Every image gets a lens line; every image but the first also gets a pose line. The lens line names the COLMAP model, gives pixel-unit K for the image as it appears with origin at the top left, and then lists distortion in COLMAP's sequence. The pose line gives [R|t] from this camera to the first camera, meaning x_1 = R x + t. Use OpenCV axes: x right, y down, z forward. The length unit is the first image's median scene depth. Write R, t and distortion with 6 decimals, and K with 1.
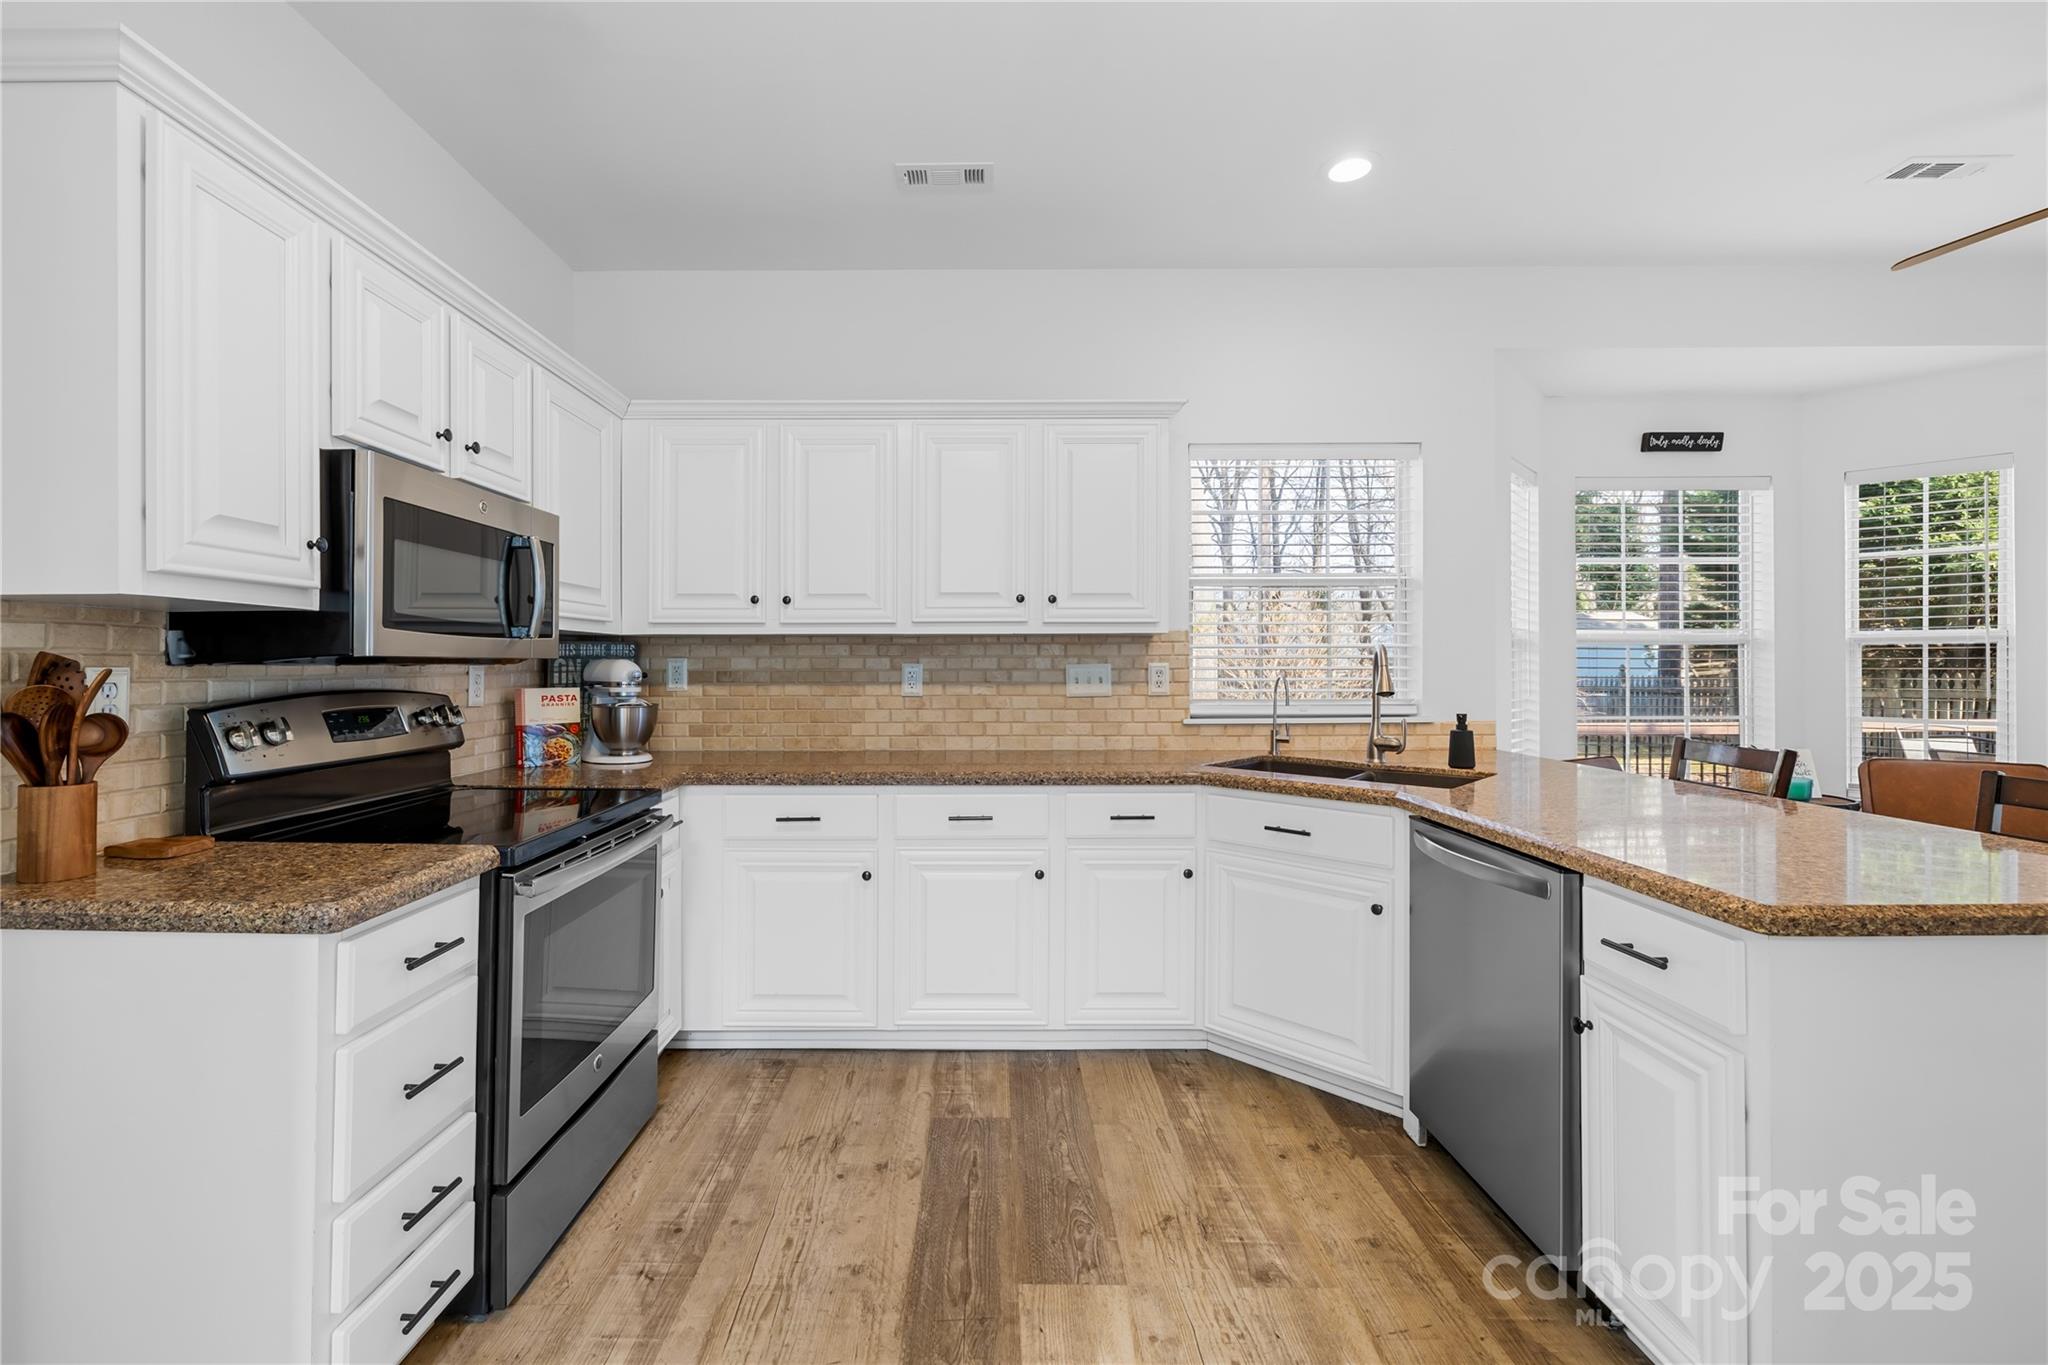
lens RADIAL K [[869.7, 0, 985.4], [0, 869.7, 672.6], [0, 0, 1]] dist [0.002826, -0.000077]
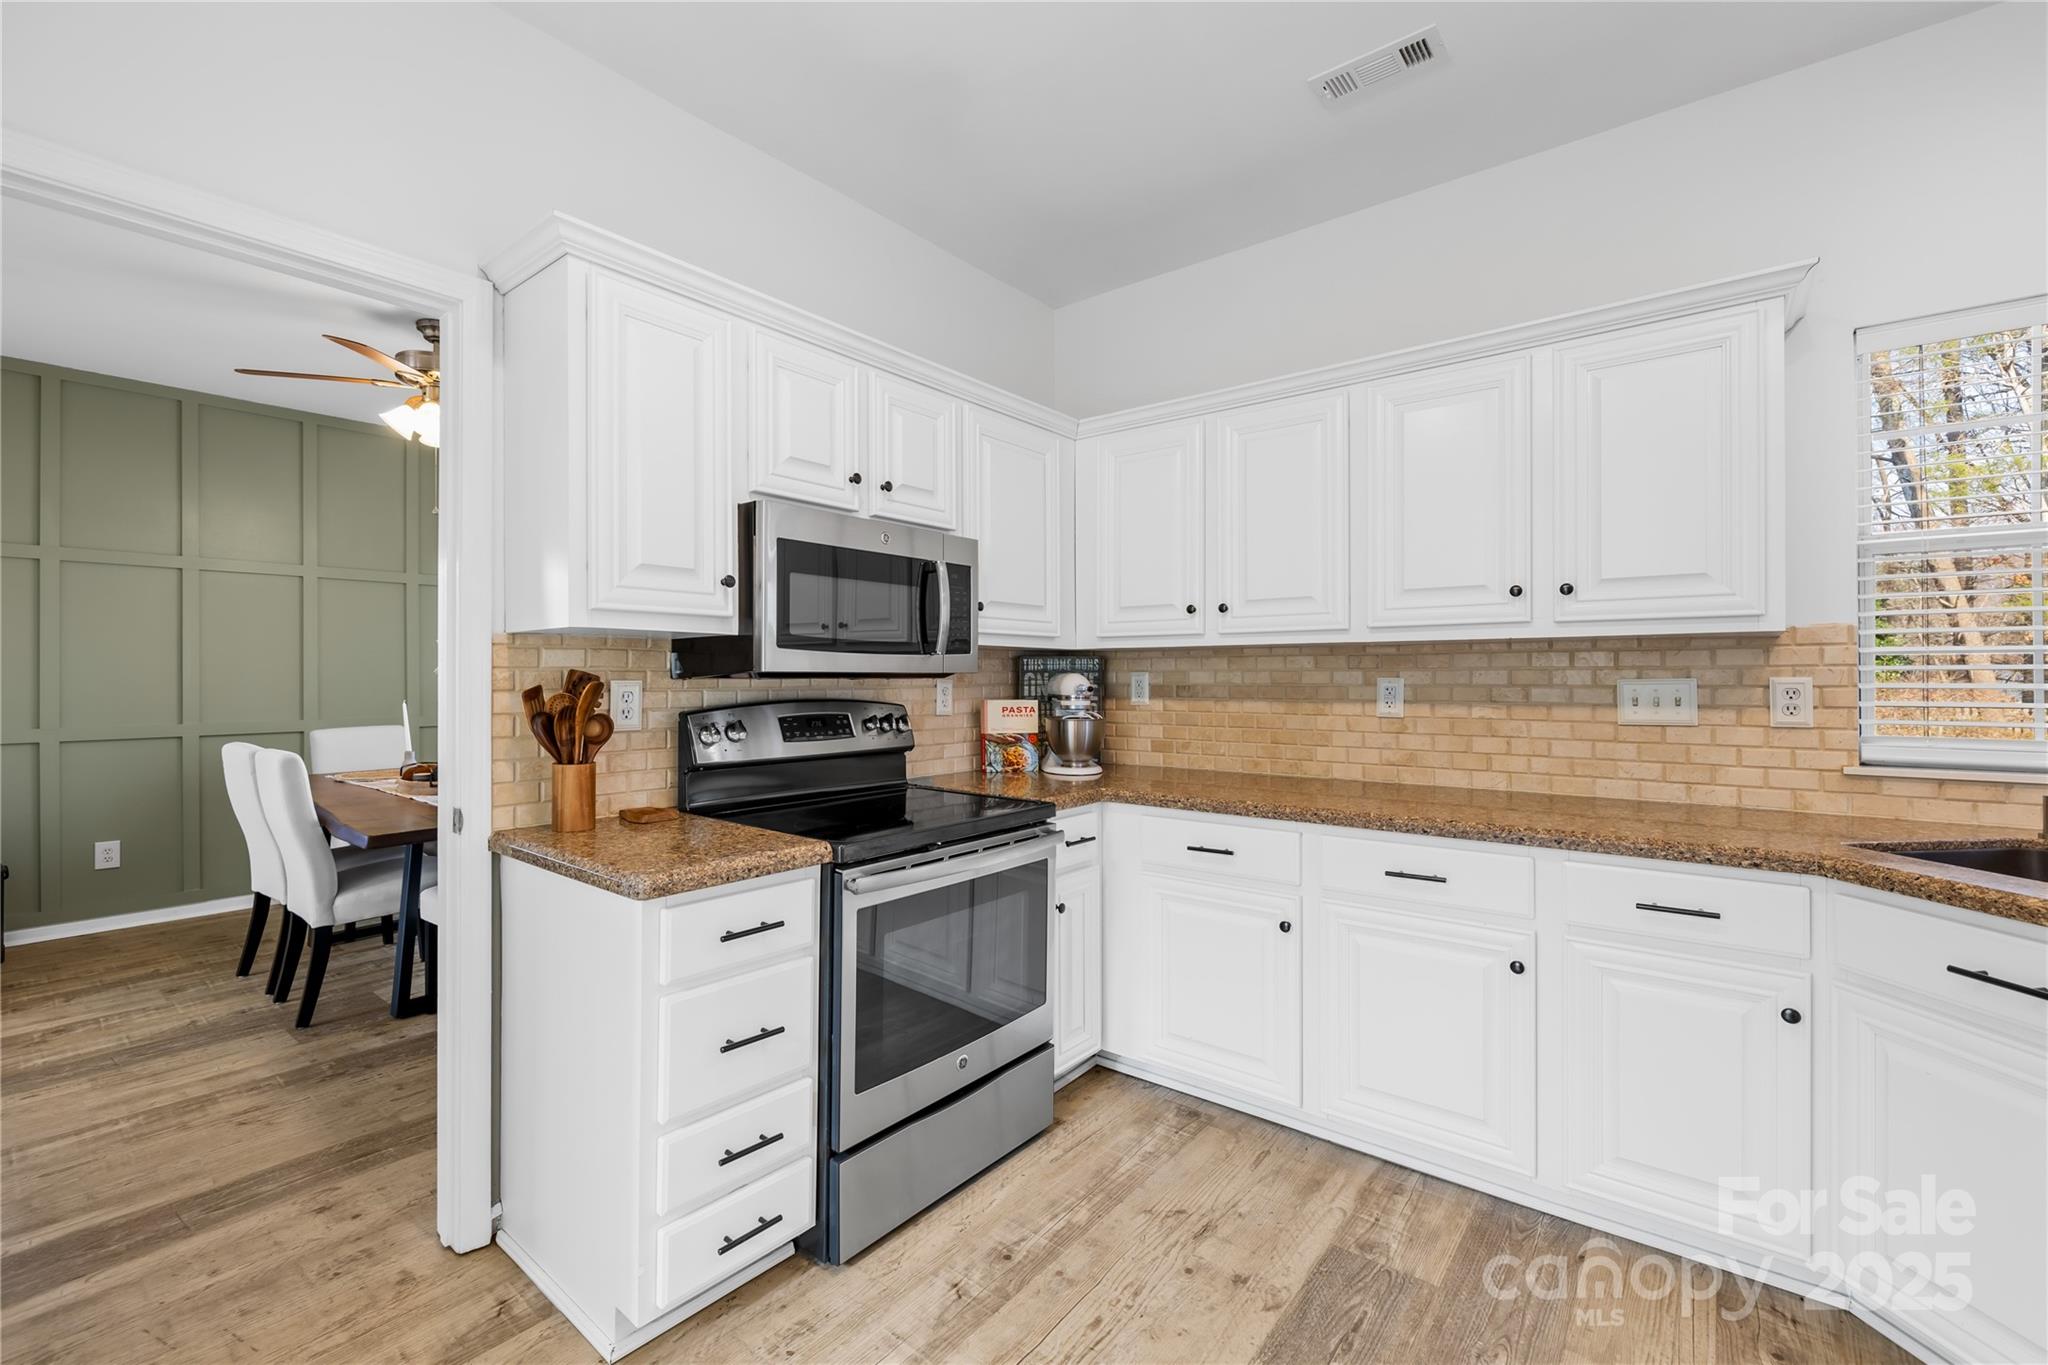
lens RADIAL K [[869.7, 0, 1030.4], [0, 869.7, 678.8], [0, 0, 1]] dist [0.002826, -0.000077]
pose [[0.786235, 0.002152, -0.617923, 0.211512], [-0.006923, 0.999962, -0.005327, -0.003366], [0.617888, 0.008466, 0.786220, 0.188895]]
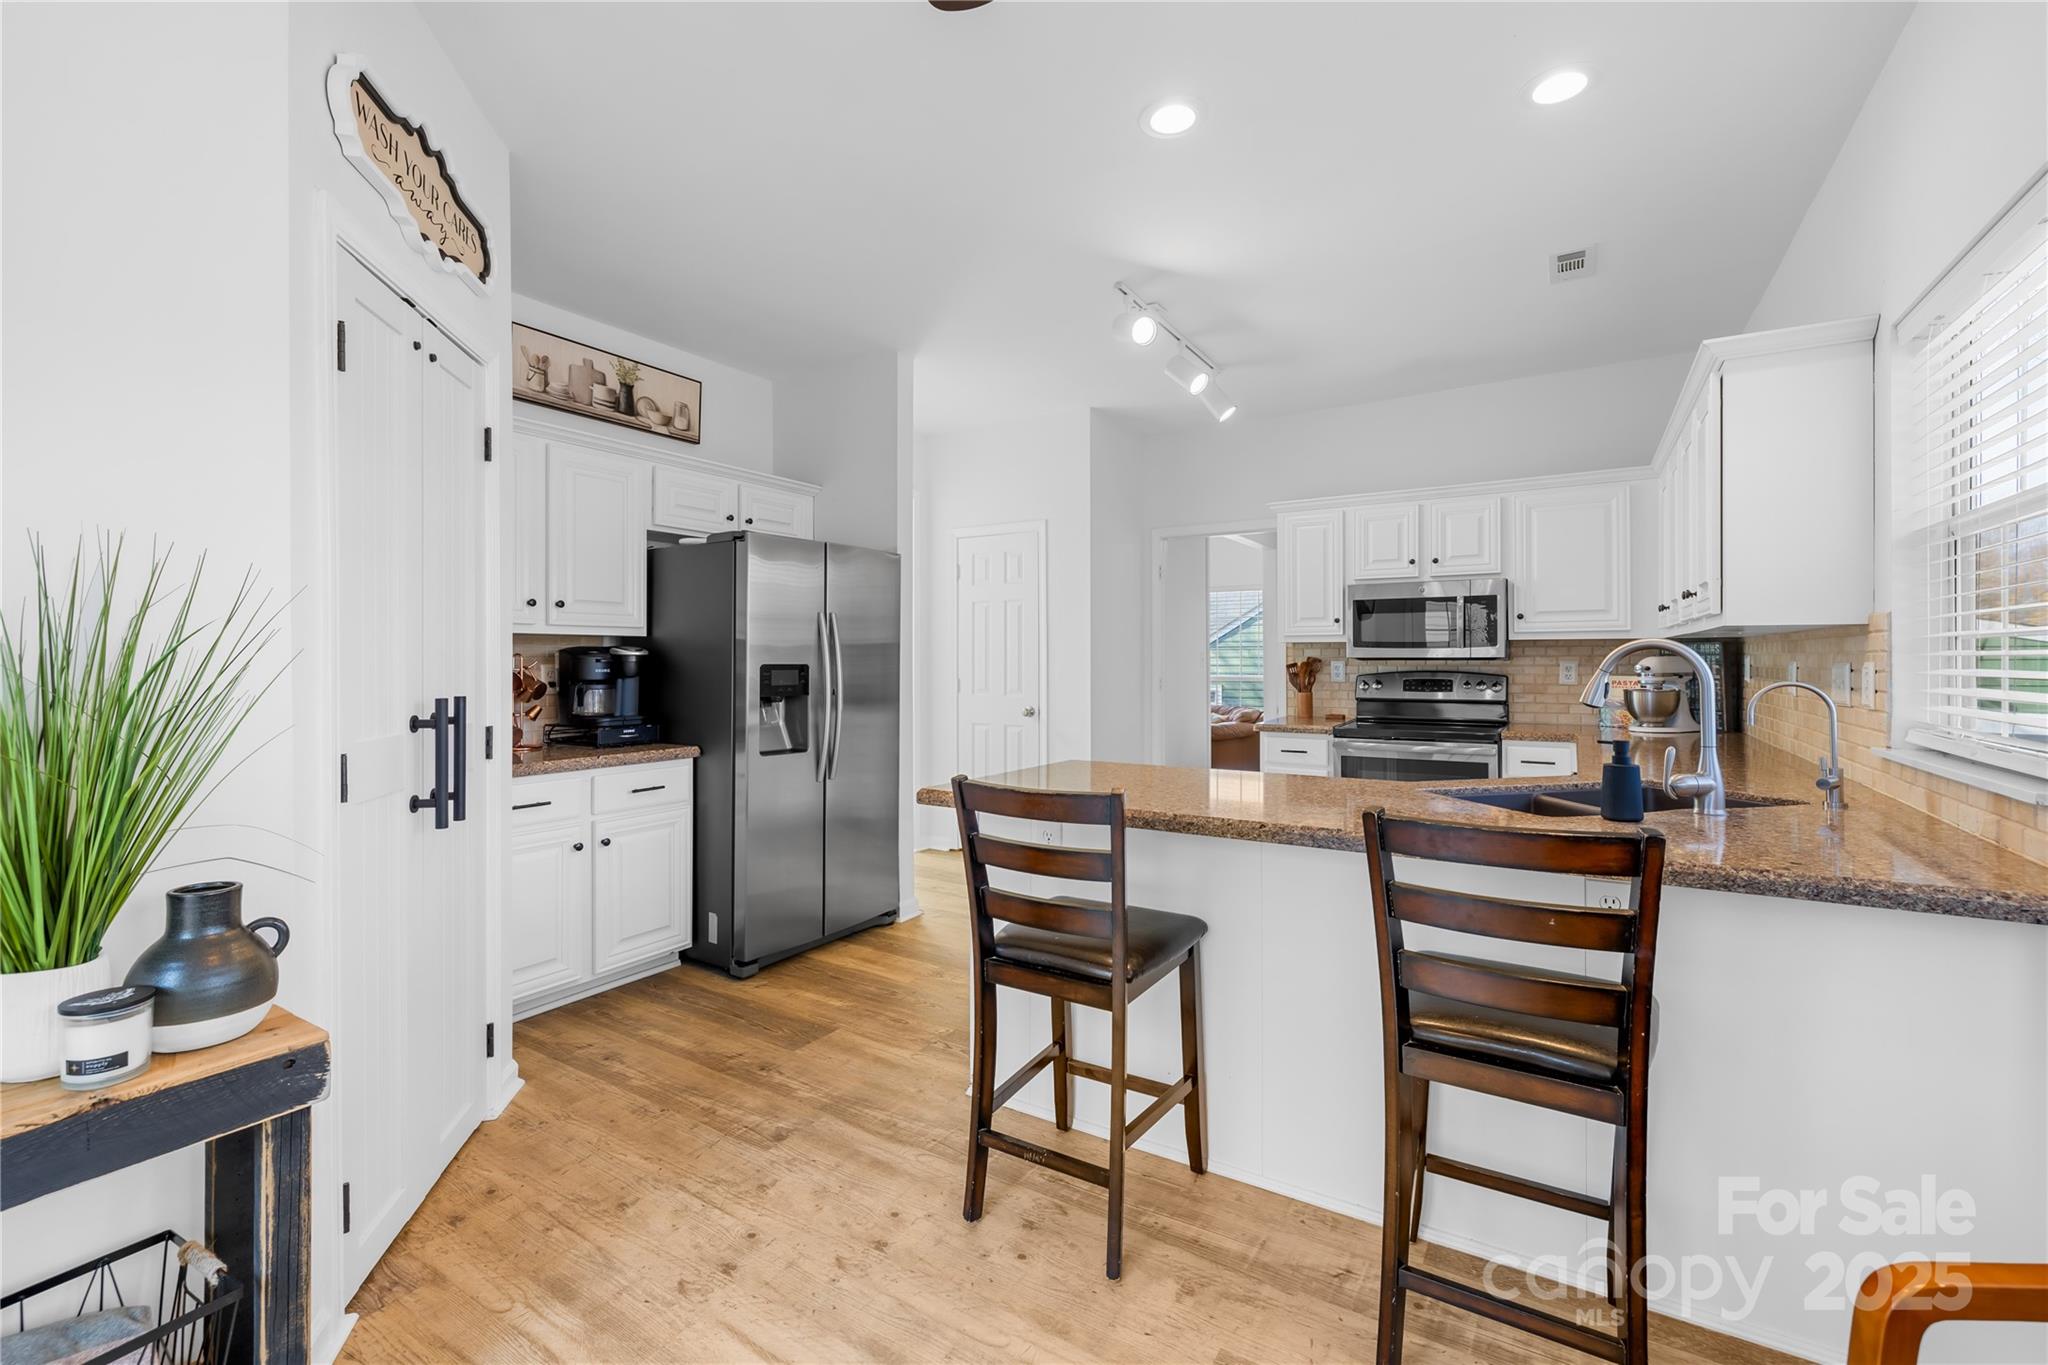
lens RADIAL K [[869.7, 0, 1028.2], [0, 869.7, 661.0], [0, 0, 1]] dist [0.002826, -0.000077]
pose [[-0.527018, 0.006853, -0.849827, 1.488110], [-0.002488, 0.999951, 0.009607, -0.021807], [0.849851, 0.007177, -0.526975, 1.059333]]
